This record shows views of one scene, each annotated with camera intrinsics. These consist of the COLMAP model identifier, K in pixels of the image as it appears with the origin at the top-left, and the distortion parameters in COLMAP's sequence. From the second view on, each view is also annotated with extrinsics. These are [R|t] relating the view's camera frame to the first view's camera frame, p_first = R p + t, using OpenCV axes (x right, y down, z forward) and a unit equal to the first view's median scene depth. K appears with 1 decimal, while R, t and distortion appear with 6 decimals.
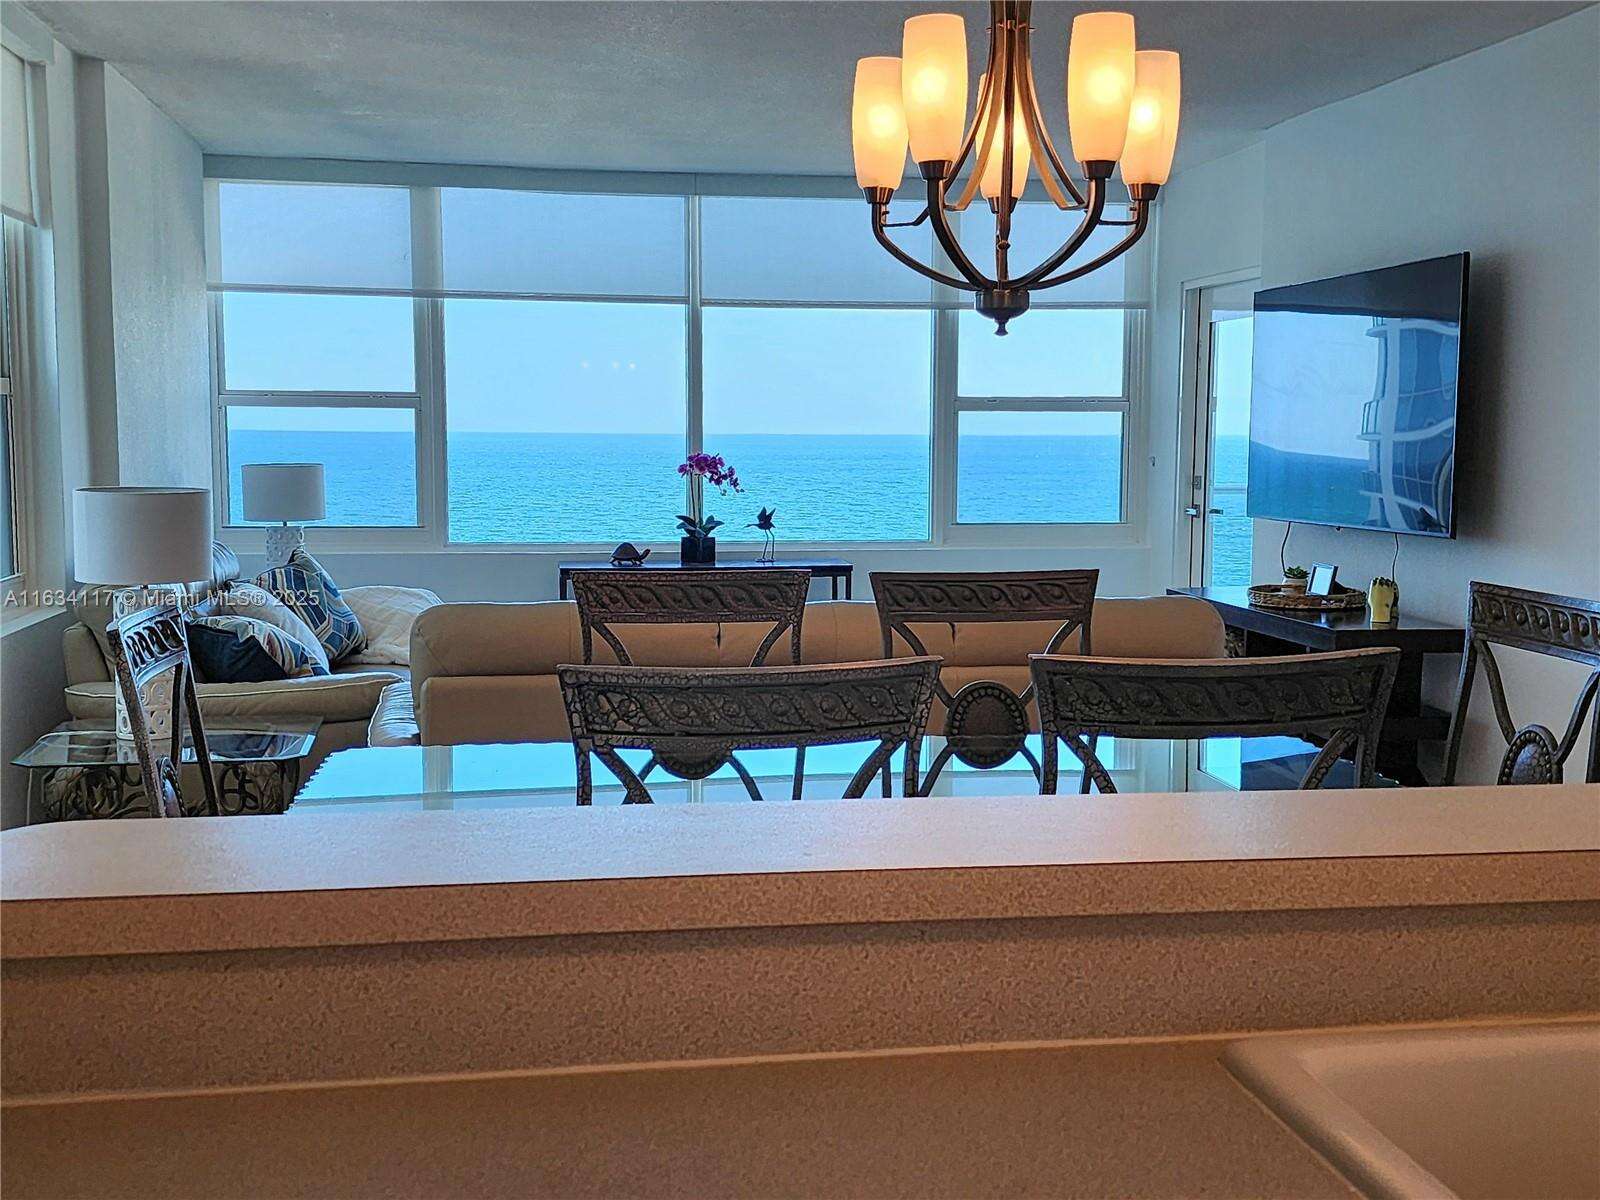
lens RADIAL K [[1772.6, 0, 800.0], [0, 1772.6, 600.0], [0, 0, 1]] dist [0.139246, -0.313616]
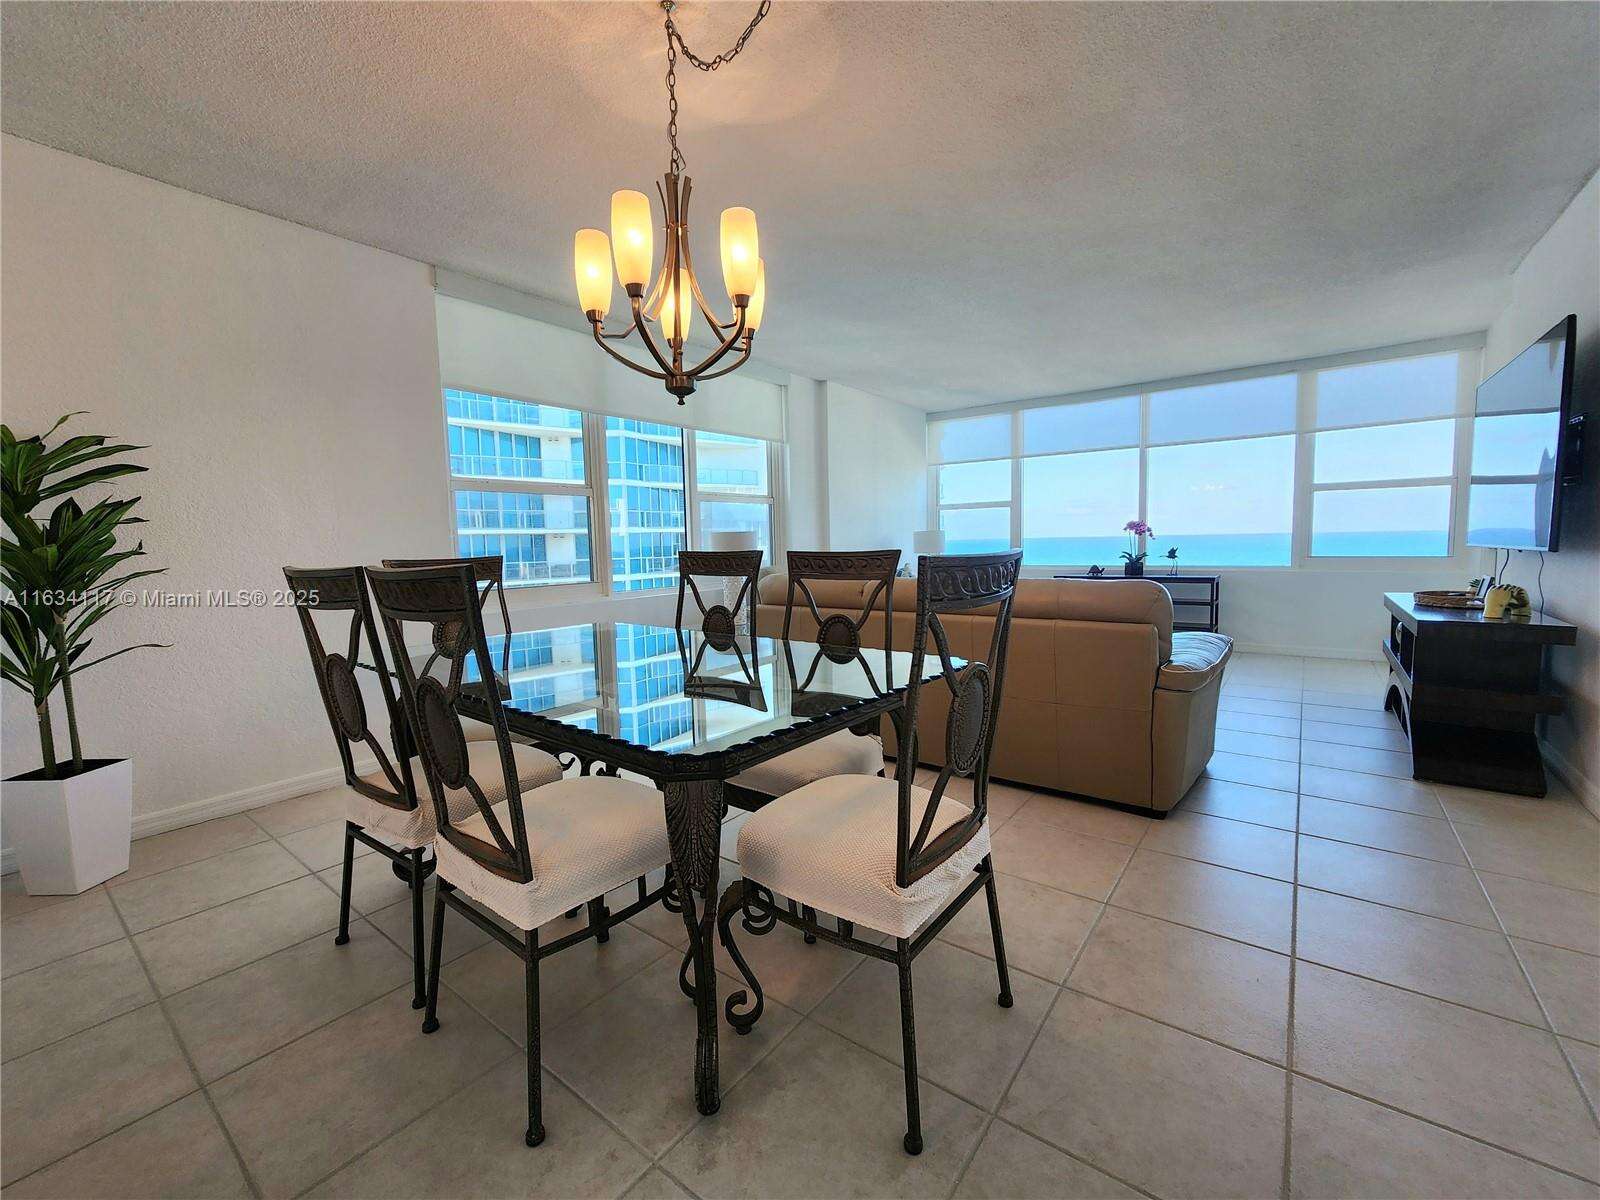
lens RADIAL K [[654.1, 0, 798.1], [0, 654.1, 594.5], [0, 0, 1]] dist [-0.001822, 0.000025]
pose [[0.688246, 0.040652, -0.724338, 0.220493], [-0.044781, 0.998905, 0.013511, 0.008180], [0.724094, 0.023137, 0.689313, 0.212360]]
